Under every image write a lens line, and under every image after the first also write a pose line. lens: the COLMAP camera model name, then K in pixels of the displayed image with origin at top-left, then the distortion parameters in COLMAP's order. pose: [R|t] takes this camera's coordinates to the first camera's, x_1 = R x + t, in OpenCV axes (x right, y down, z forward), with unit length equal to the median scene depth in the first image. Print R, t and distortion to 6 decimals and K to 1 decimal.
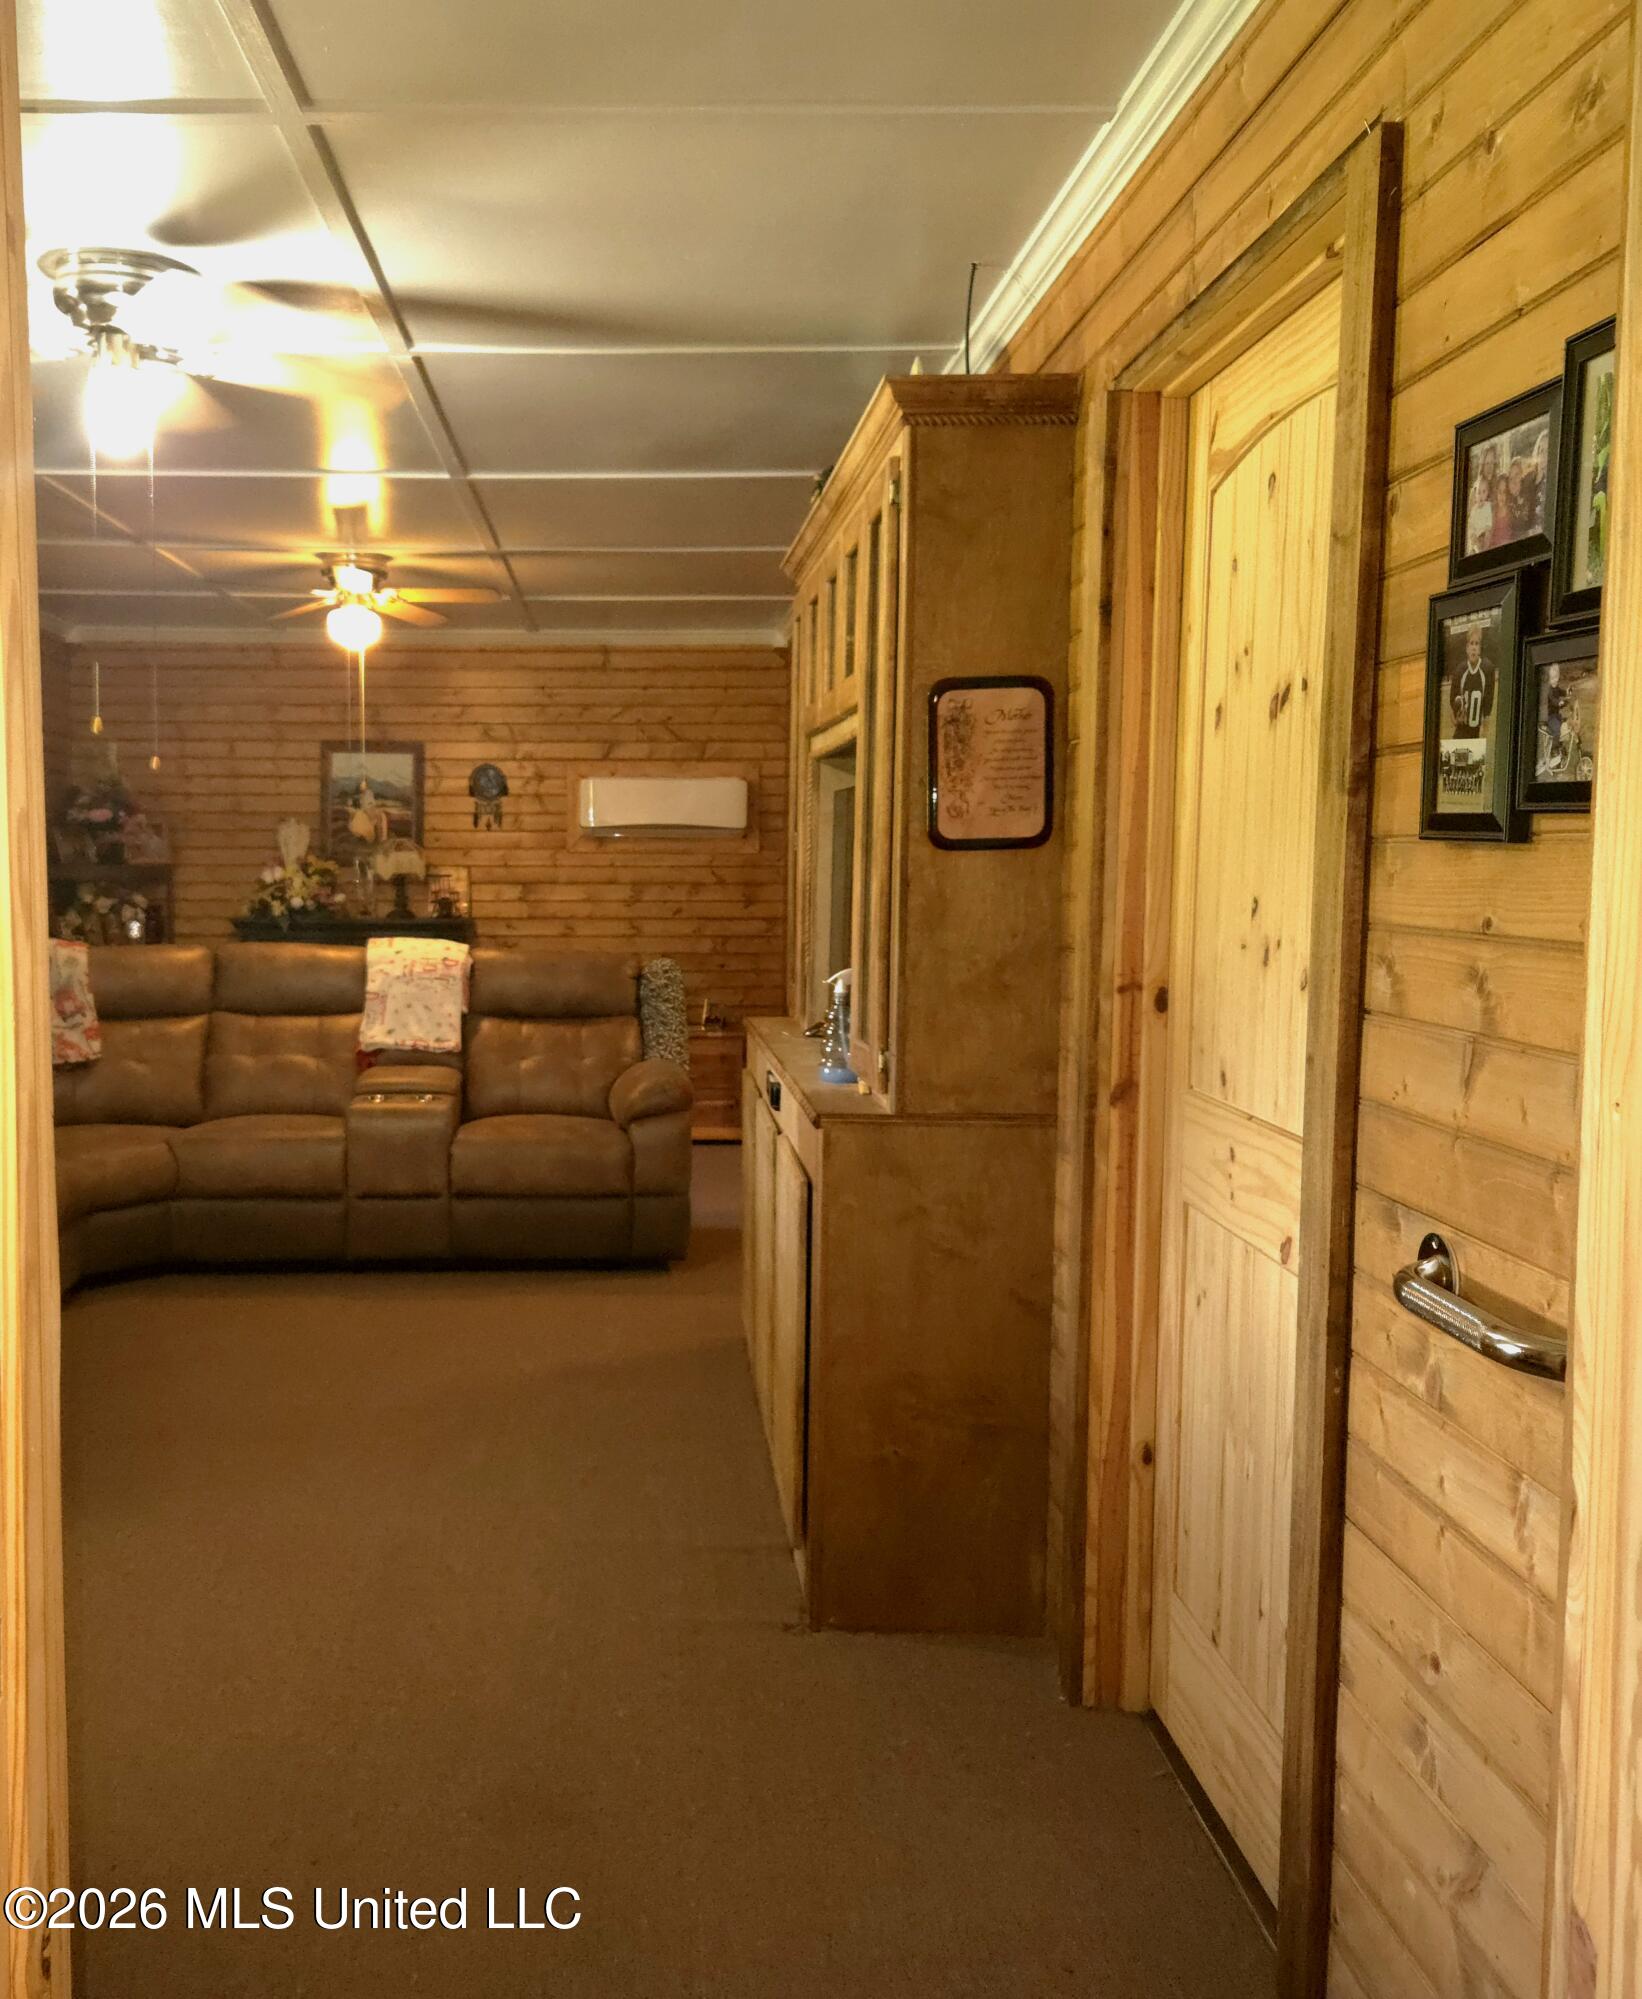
lens RADIAL K [[1708.6, 0, 821.0], [0, 1708.6, 999.5], [0, 0, 1]] dist [0.004409, 0.003174]
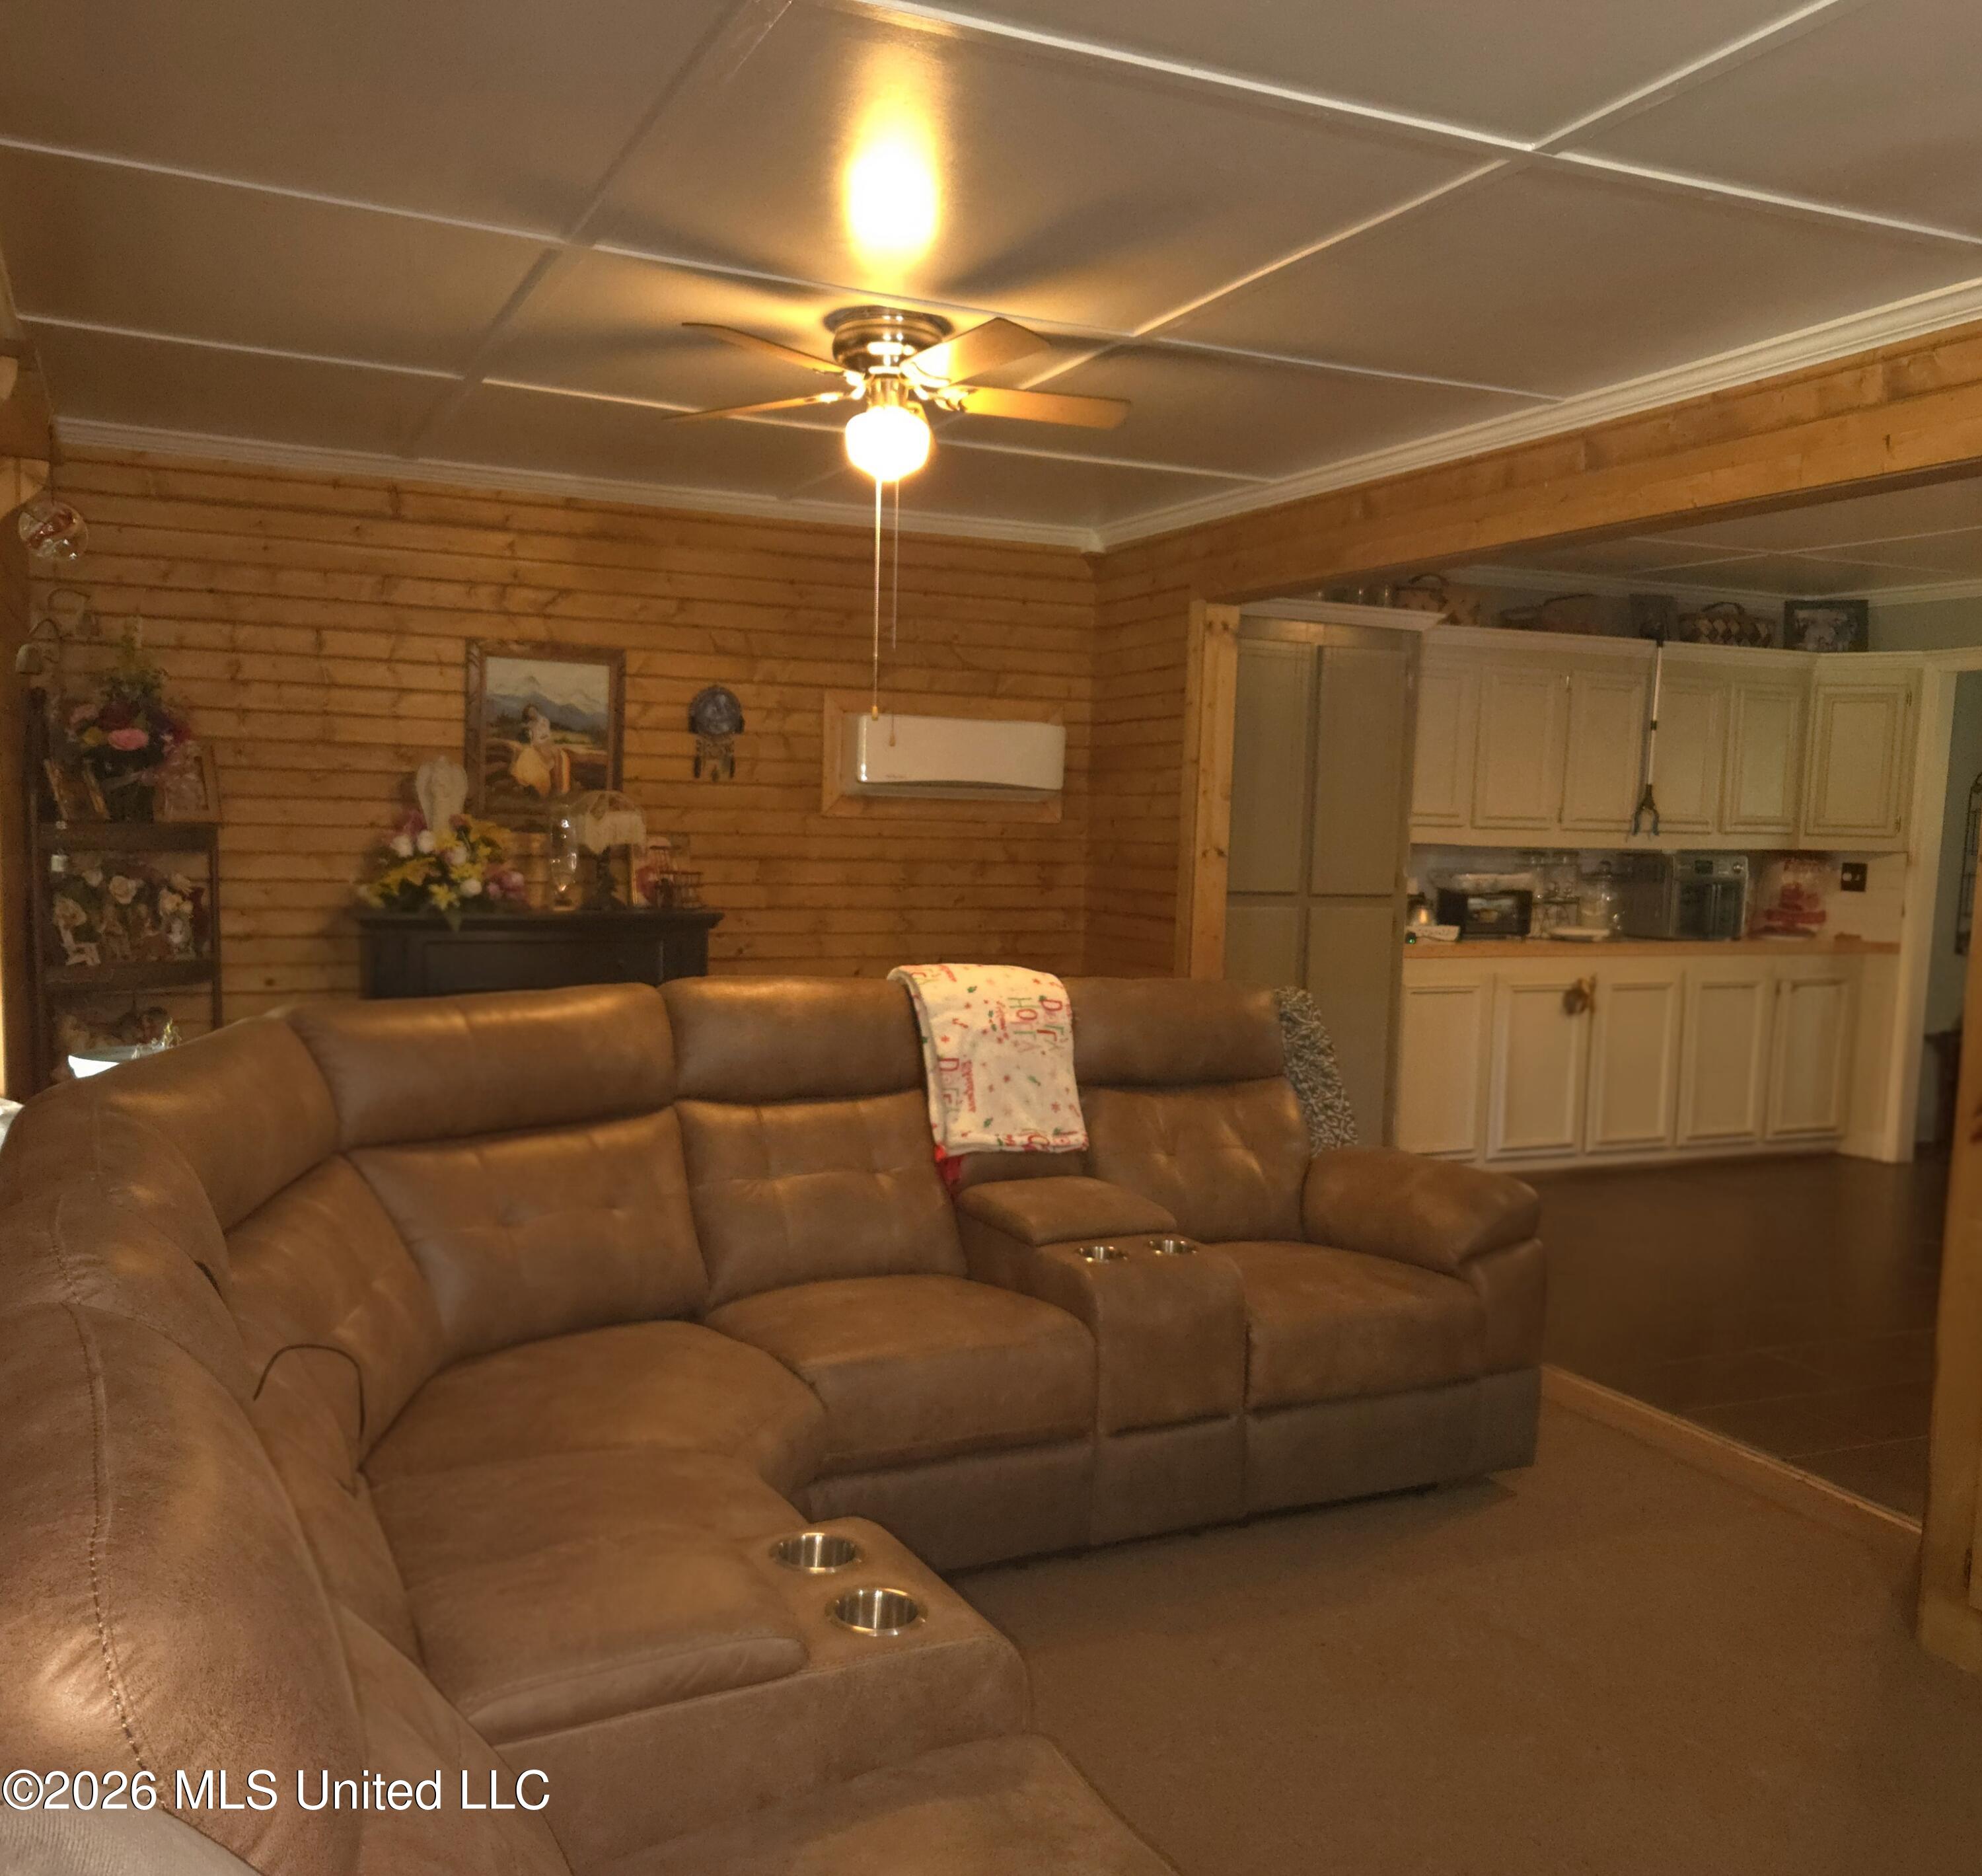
lens RADIAL K [[1613.3, 0, 993.5], [0, 1613.3, 996.4], [0, 0, 1]] dist [0.001809, -0.002796]
pose [[0.923211, -0.021206, 0.383708, -0.345404], [0.008741, 0.999377, 0.034201, -0.033517], [-0.384194, -0.028221, 0.922821, 0.349235]]
